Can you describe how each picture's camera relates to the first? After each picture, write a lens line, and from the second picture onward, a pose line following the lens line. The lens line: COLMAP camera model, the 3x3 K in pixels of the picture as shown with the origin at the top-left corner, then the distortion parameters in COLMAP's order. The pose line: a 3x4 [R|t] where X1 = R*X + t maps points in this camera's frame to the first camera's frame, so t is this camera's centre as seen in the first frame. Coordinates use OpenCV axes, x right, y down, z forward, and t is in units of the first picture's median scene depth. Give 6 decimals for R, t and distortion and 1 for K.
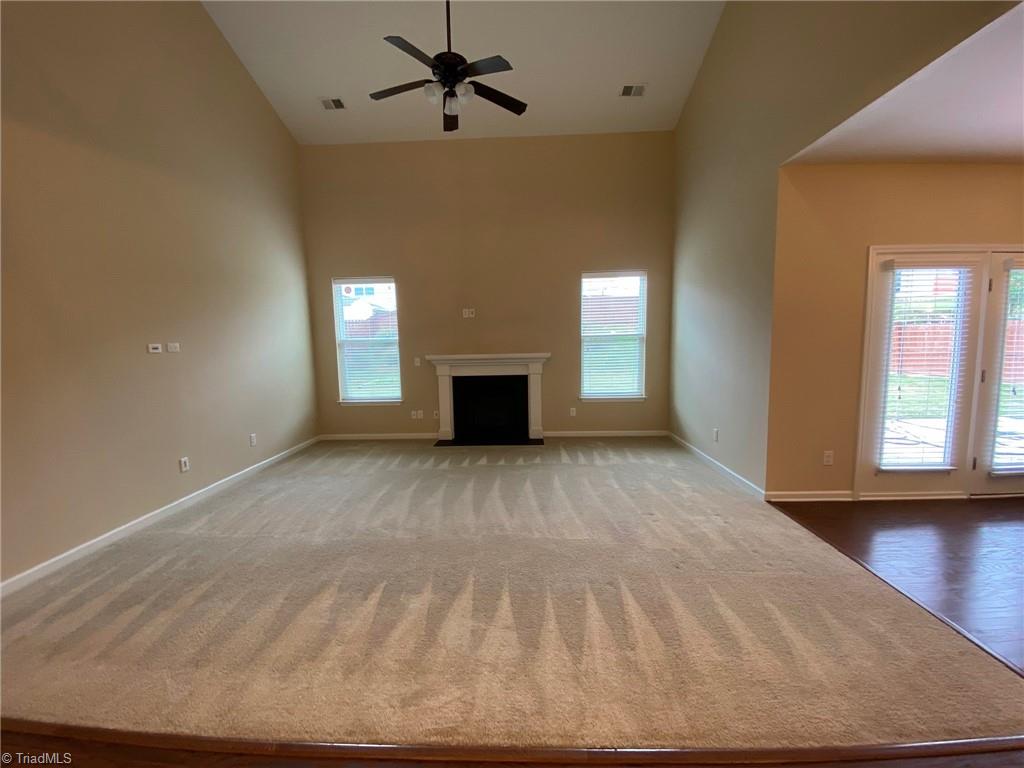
lens RADIAL K [[419.5, 0, 507.6], [0, 419.5, 382.3], [0, 0, 1]] dist [0.038629, -0.030694]
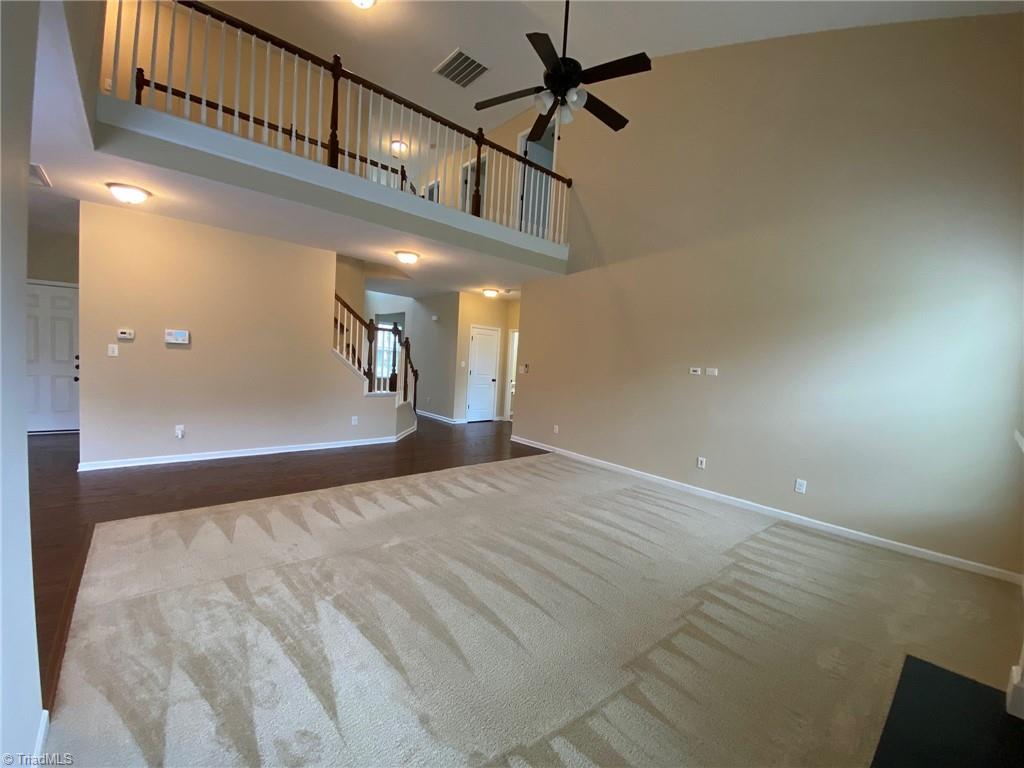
lens RADIAL K [[419.5, 0, 507.6], [0, 419.5, 382.3], [0, 0, 1]] dist [0.038629, -0.030694]
pose [[-0.718653, 0.040242, -0.694204, 0.532721], [-0.094578, 0.983390, 0.154915, -0.187548], [0.688907, 0.176986, -0.702910, 1.459278]]
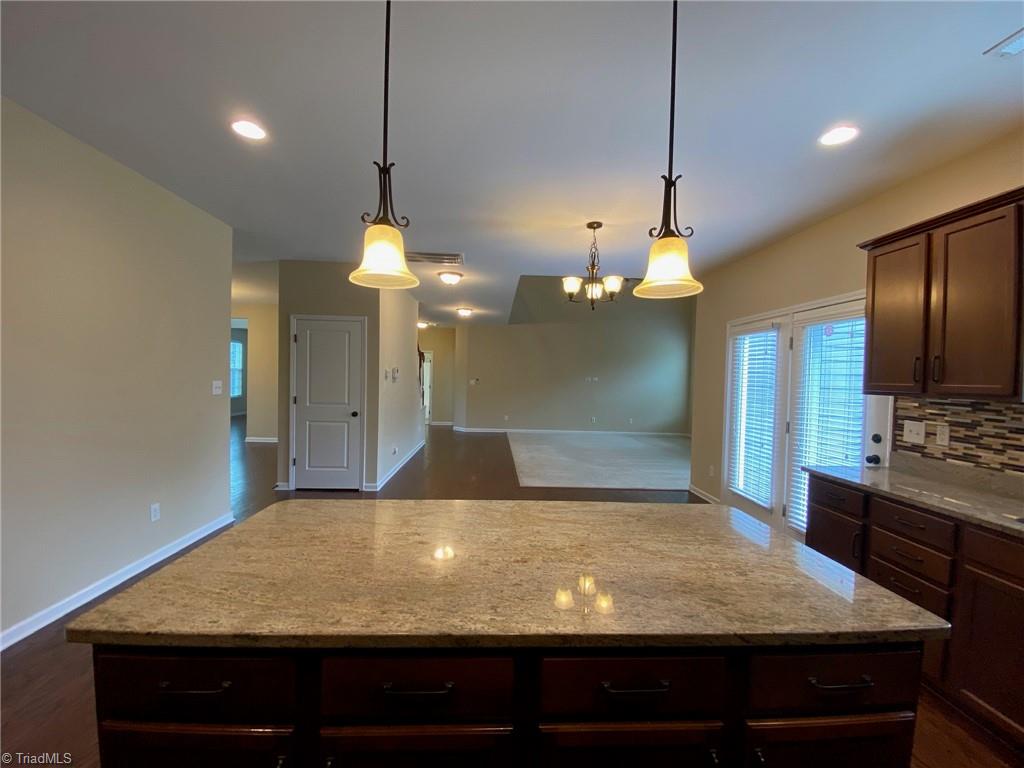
lens RADIAL K [[412.8, 0, 508.8], [0, 412.8, 379.7], [0, 0, 1]] dist [0.039584, -0.028351]
pose [[0.082858, 0.030467, -0.996095, 1.942534], [-0.121448, 0.992391, 0.020251, -0.063689], [0.989133, 0.119296, 0.085928, 0.174872]]
